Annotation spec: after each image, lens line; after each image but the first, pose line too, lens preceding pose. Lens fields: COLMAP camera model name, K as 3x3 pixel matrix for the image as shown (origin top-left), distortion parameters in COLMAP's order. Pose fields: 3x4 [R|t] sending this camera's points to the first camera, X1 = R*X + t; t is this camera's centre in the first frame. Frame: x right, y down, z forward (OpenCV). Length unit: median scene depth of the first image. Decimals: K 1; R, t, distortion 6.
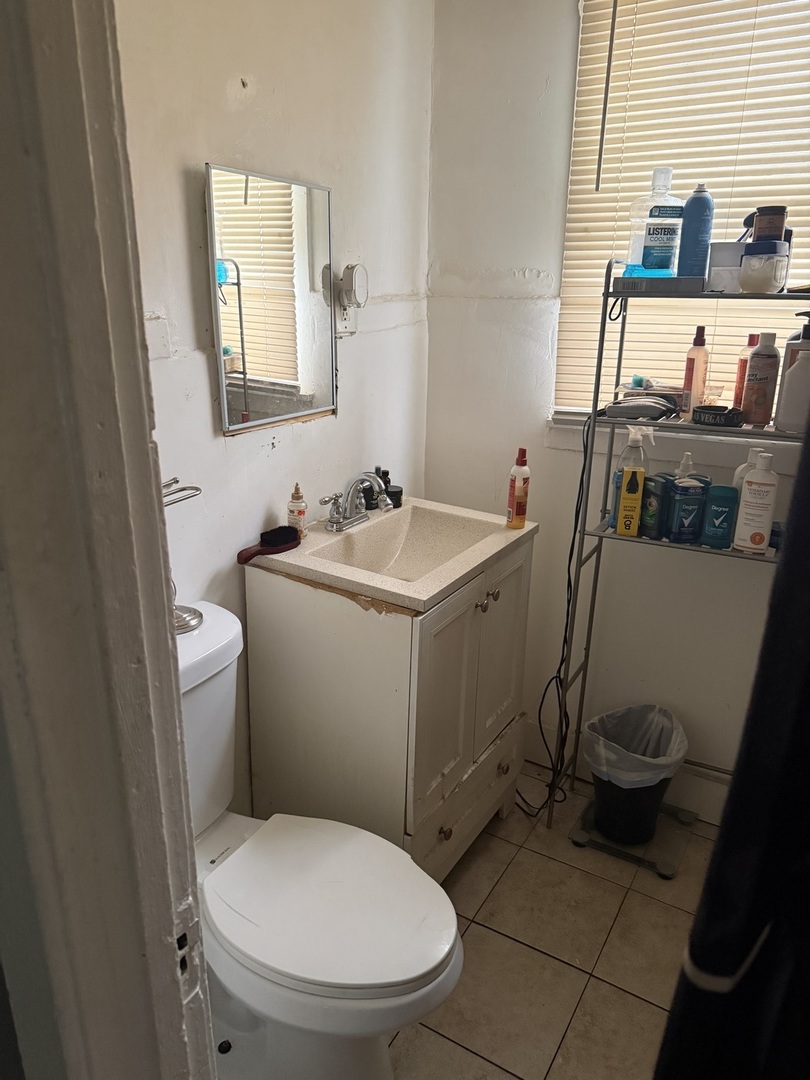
lens RADIAL K [[762.3, 0, 404.8], [0, 762.3, 539.1], [0, 0, 1]] dist [0.010332, -0.025050]
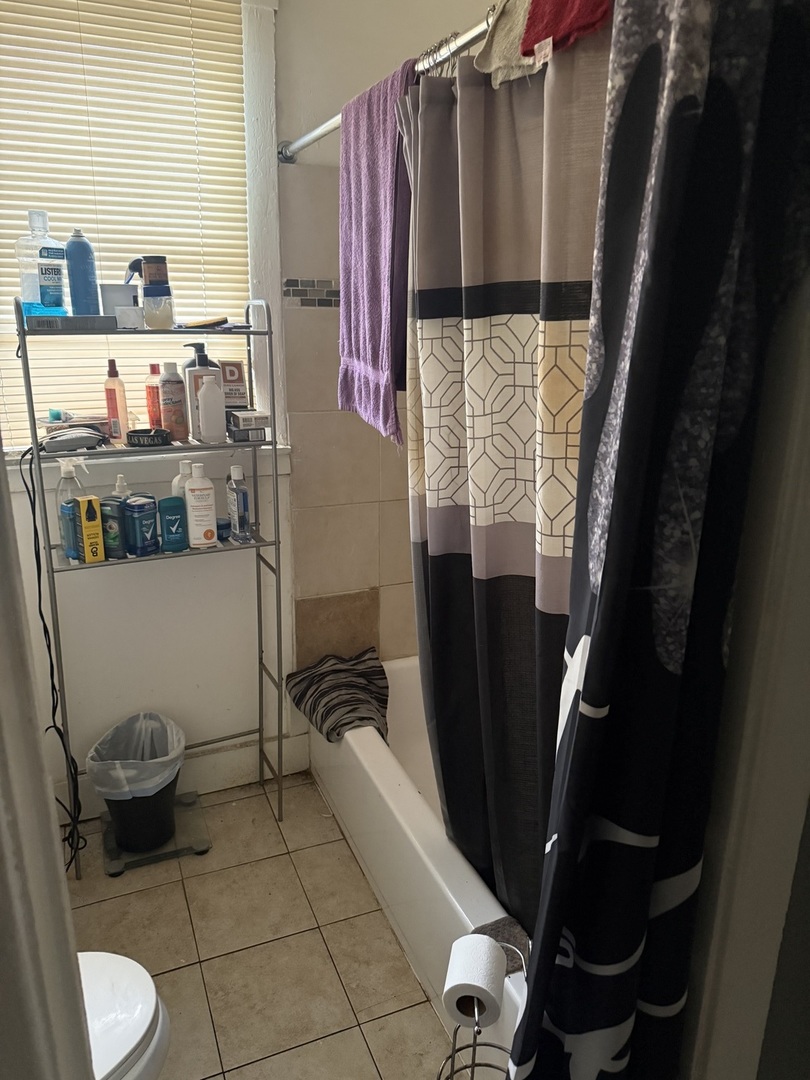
lens RADIAL K [[762.3, 0, 406.5], [0, 762.3, 545.2], [0, 0, 1]] dist [0.010332, -0.025050]
pose [[0.587107, -0.236308, 0.774251, -0.268078], [0.250607, 0.962515, 0.103736, -0.029780], [-0.769742, 0.133128, 0.624319, 0.028139]]
